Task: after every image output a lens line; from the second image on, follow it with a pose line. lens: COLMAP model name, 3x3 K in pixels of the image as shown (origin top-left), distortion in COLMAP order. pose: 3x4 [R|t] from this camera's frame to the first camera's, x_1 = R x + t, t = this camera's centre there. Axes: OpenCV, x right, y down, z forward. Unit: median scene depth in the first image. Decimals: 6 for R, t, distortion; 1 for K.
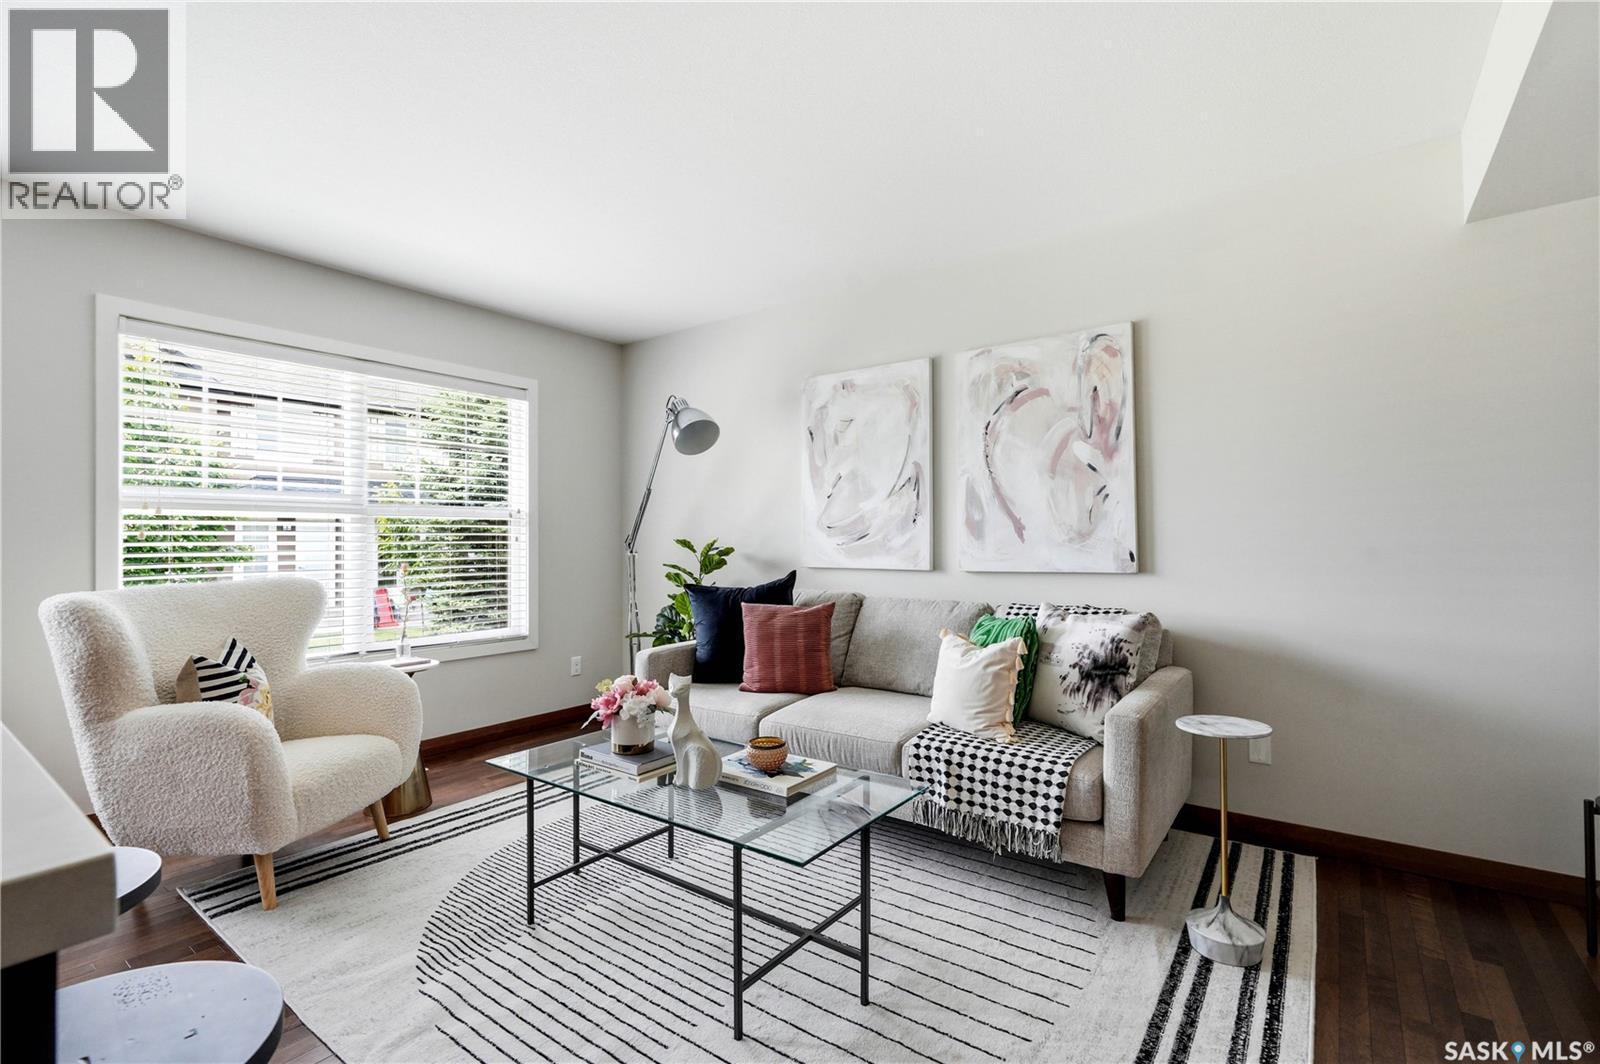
lens RADIAL K [[728.2, 0, 802.9], [0, 728.2, 531.9], [0, 0, 1]] dist [0.004595, 0.000790]
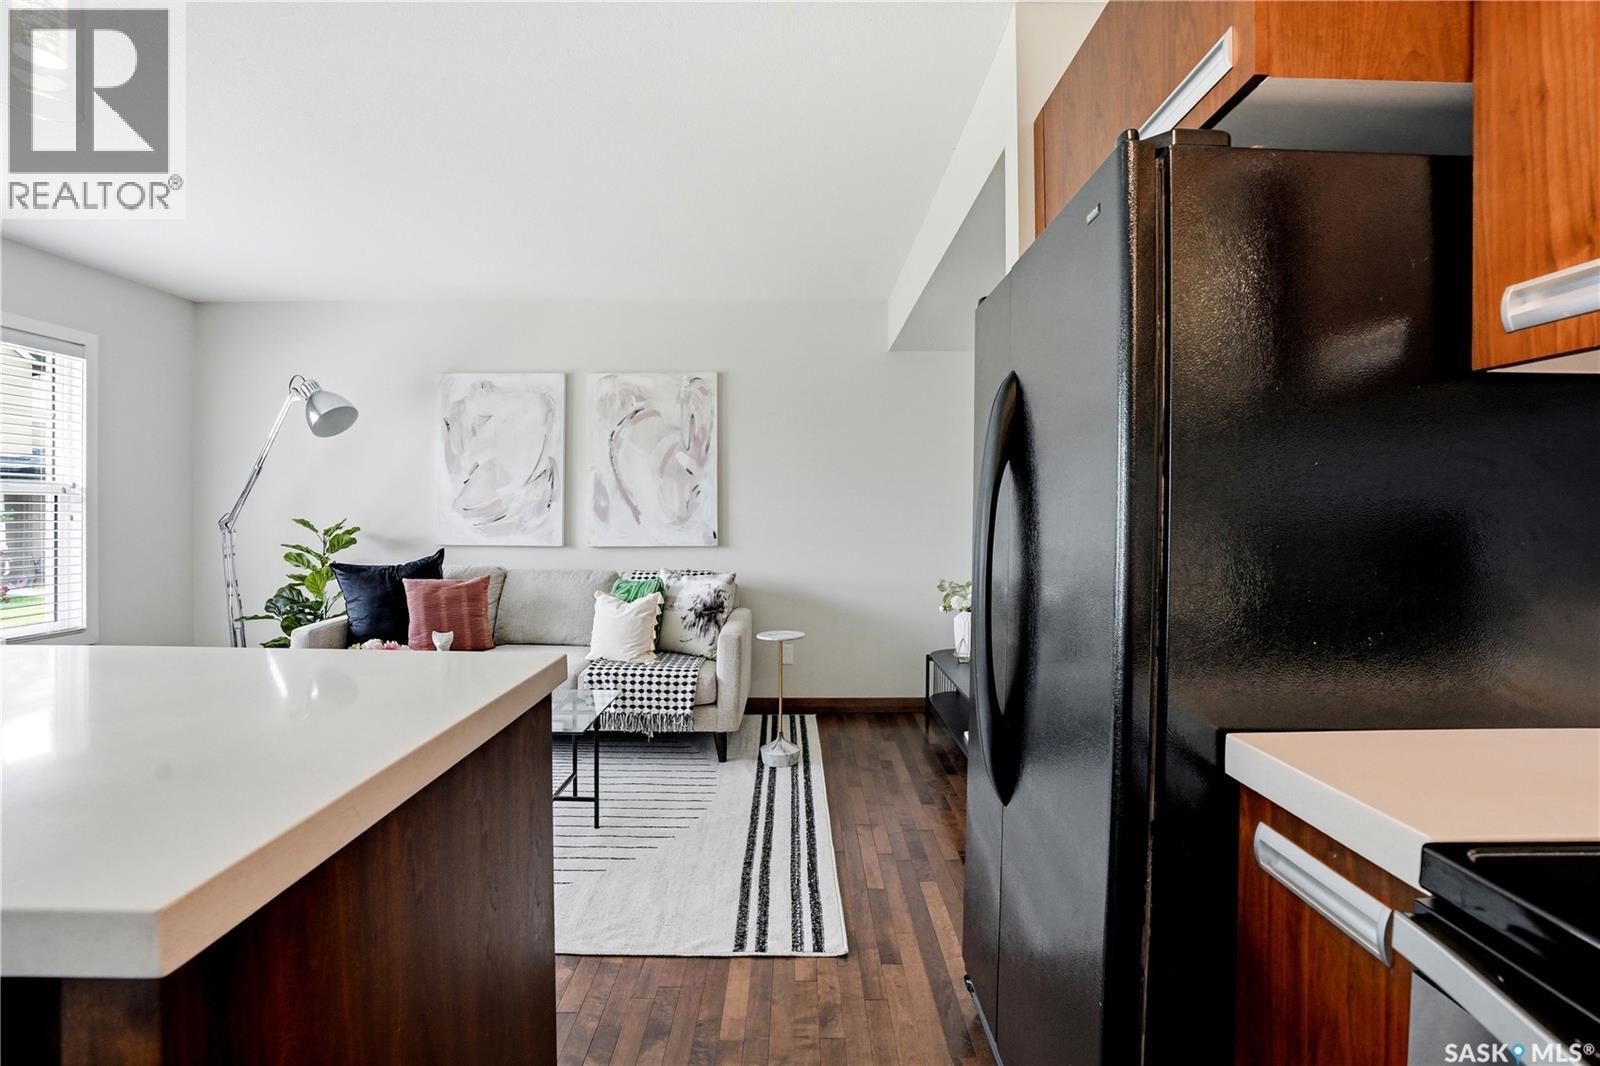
lens RADIAL K [[728.2, 0, 800.0], [0, 728.2, 524.1], [0, 0, 1]] dist [0.004595, 0.000790]
pose [[0.808754, 0.000943, 0.588146, -0.259289], [-0.018491, 0.999545, 0.023824, -0.024843], [-0.587856, -0.030143, 0.808404, -0.265686]]
